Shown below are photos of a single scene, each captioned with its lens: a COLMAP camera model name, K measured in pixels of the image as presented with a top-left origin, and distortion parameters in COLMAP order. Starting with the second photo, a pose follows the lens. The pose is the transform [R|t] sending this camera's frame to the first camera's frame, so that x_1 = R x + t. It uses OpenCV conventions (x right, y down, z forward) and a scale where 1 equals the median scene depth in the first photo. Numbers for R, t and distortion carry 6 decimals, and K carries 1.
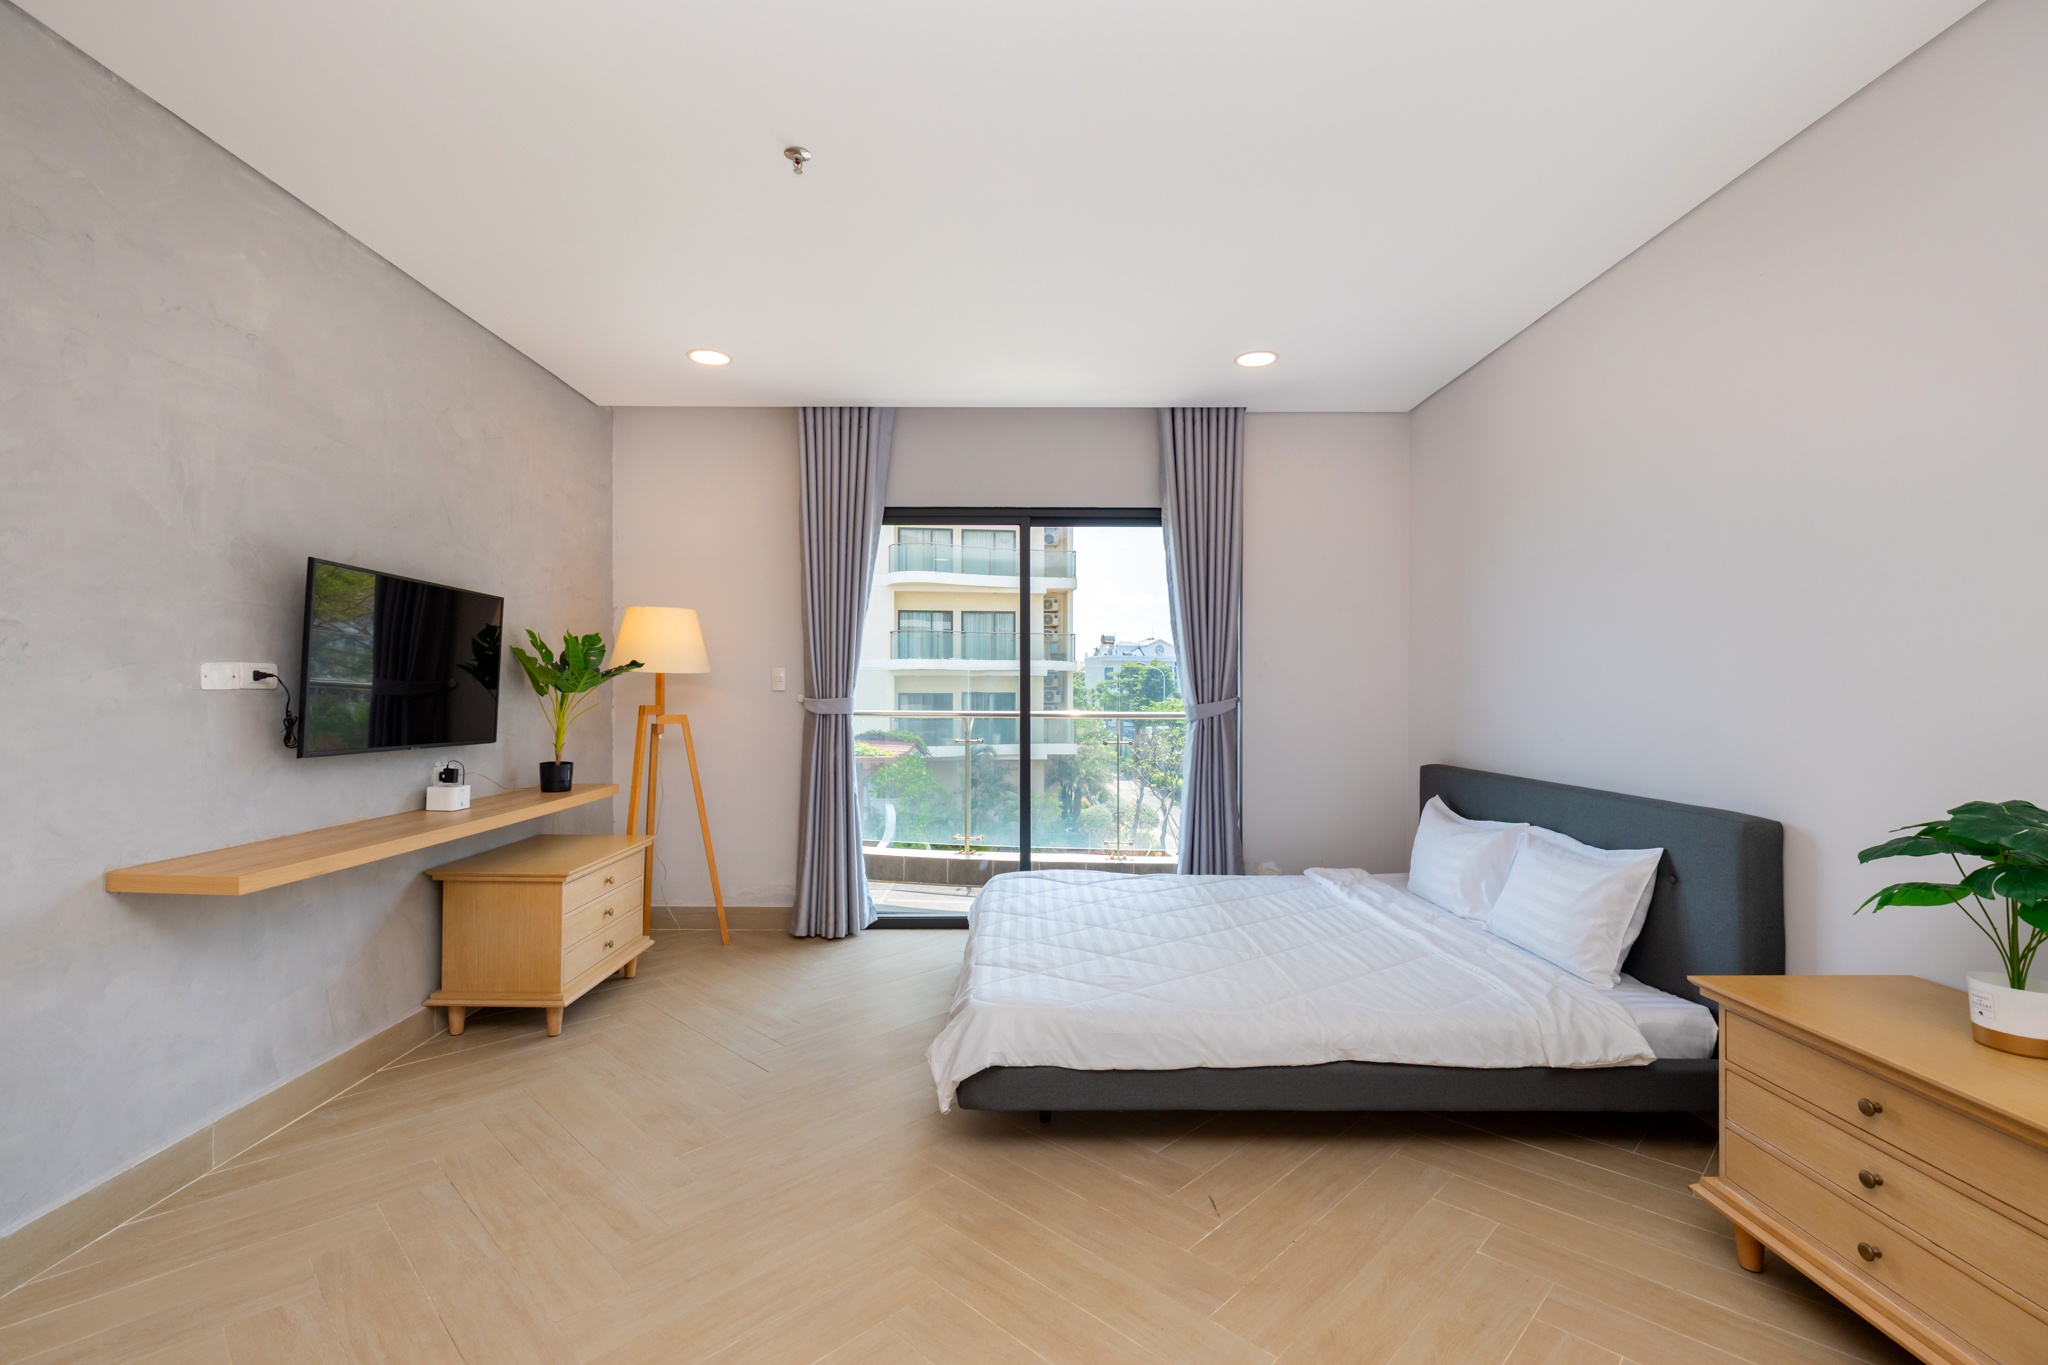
lens RADIAL K [[914.8, 0, 1017.6], [0, 914.8, 690.7], [0, 0, 1]] dist [0.007491, -0.001780]
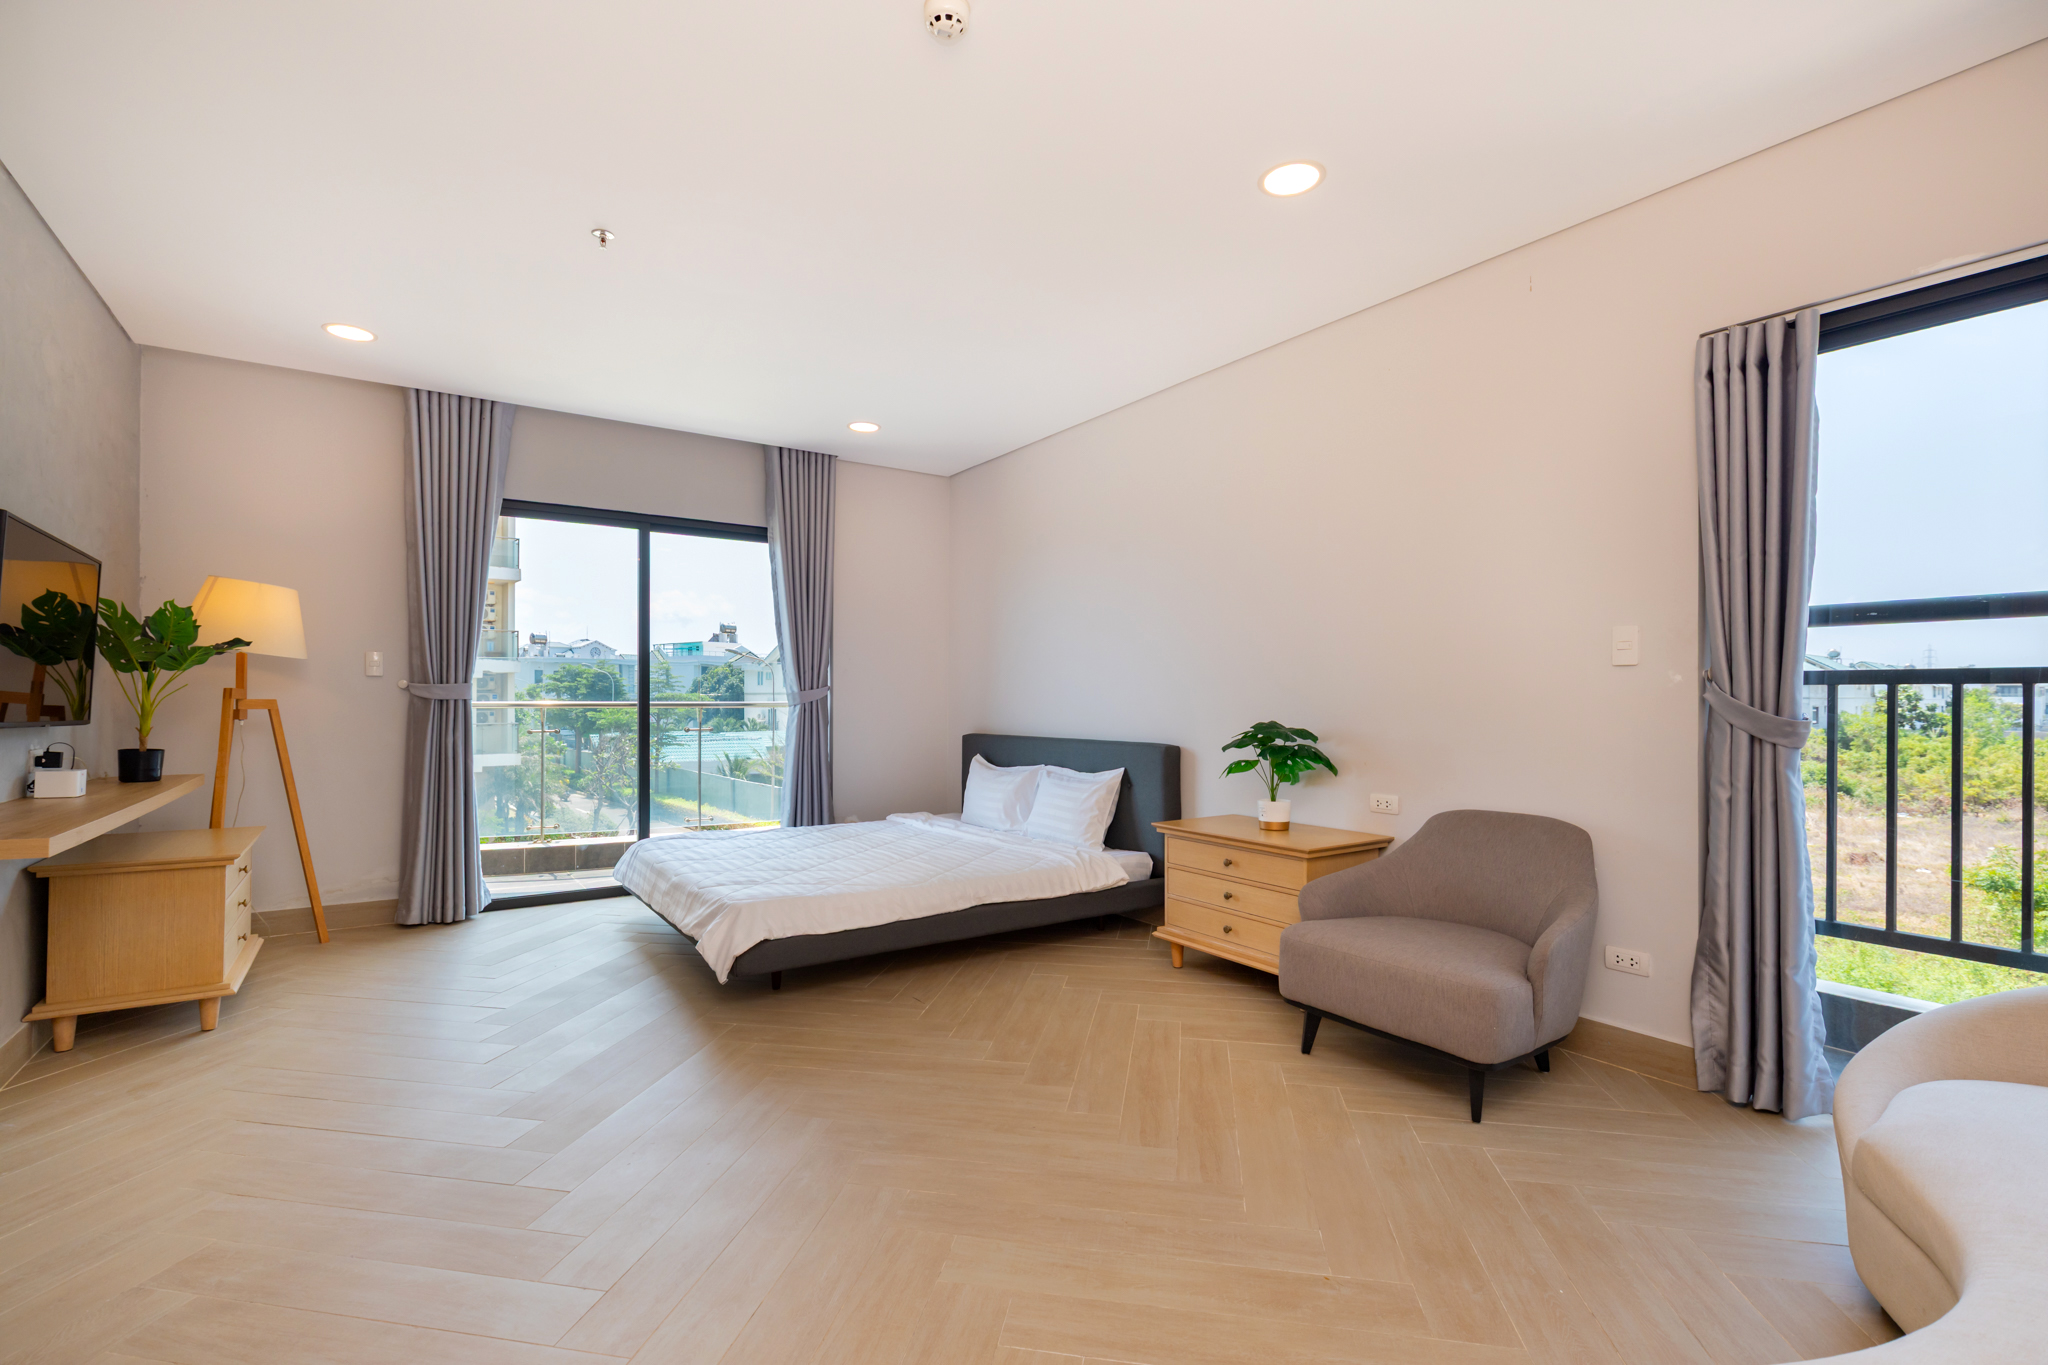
lens RADIAL K [[914.8, 0, 1019.7], [0, 914.8, 693.8], [0, 0, 1]] dist [0.007491, -0.001780]
pose [[0.829402, 0.001928, 0.558648, -0.293241], [0.000067, 0.999994, -0.003550, 0.027483], [-0.558652, 0.002982, 0.829397, -0.220313]]
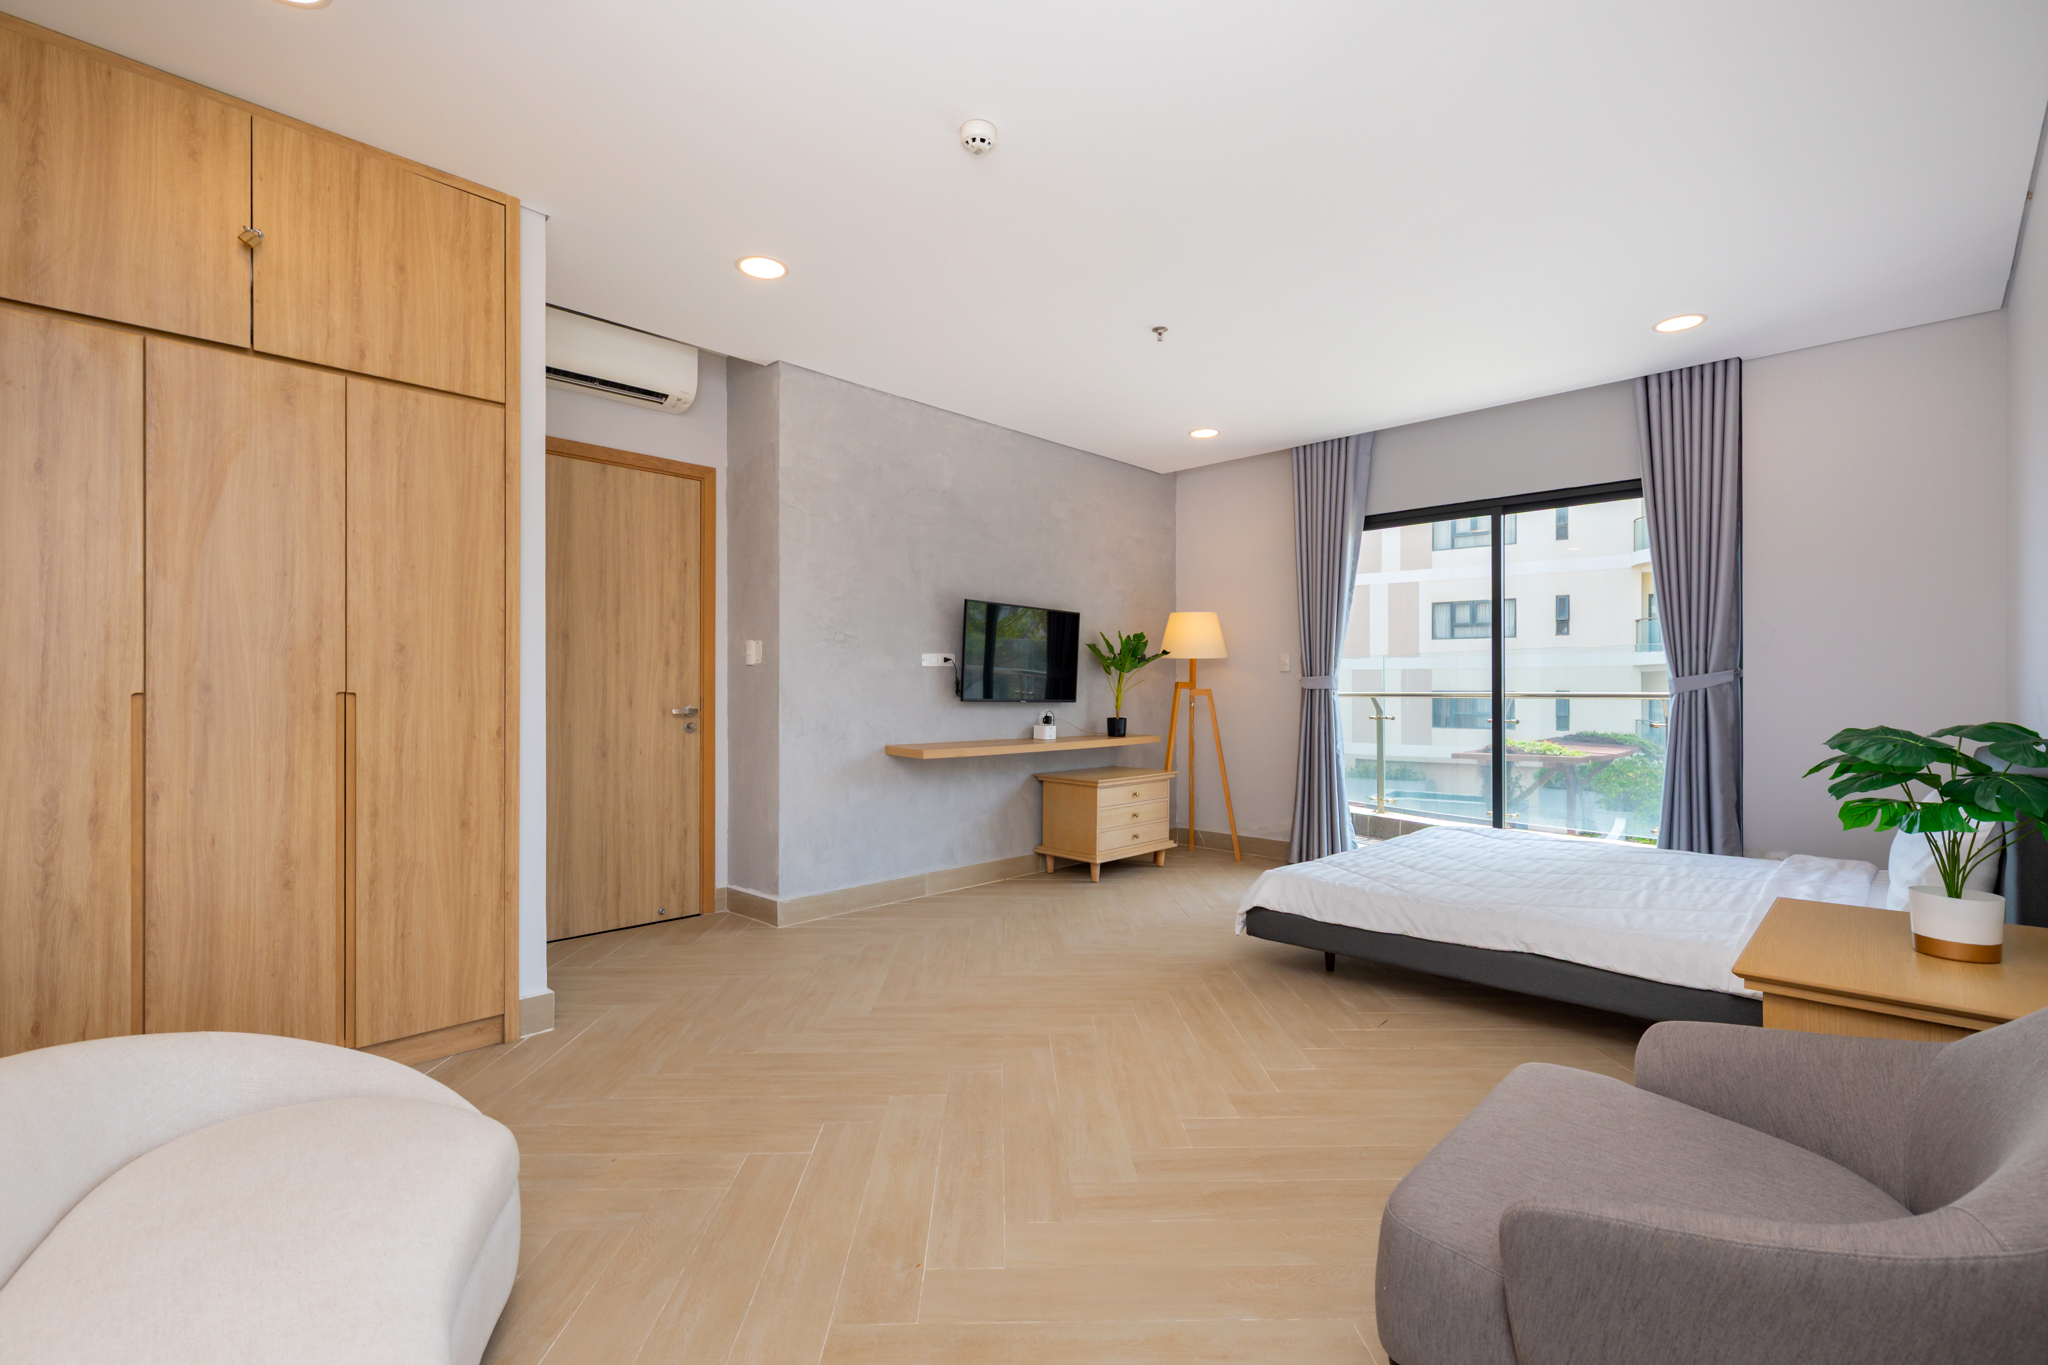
lens RADIAL K [[914.8, 0, 1017.6], [0, 914.8, 696.6], [0, 0, 1]] dist [0.007491, -0.001780]
pose [[0.714573, 0.002614, -0.699556, 0.450725], [0.000409, 0.999991, 0.004154, 0.036516], [0.699561, -0.003254, 0.714566, -0.211842]]
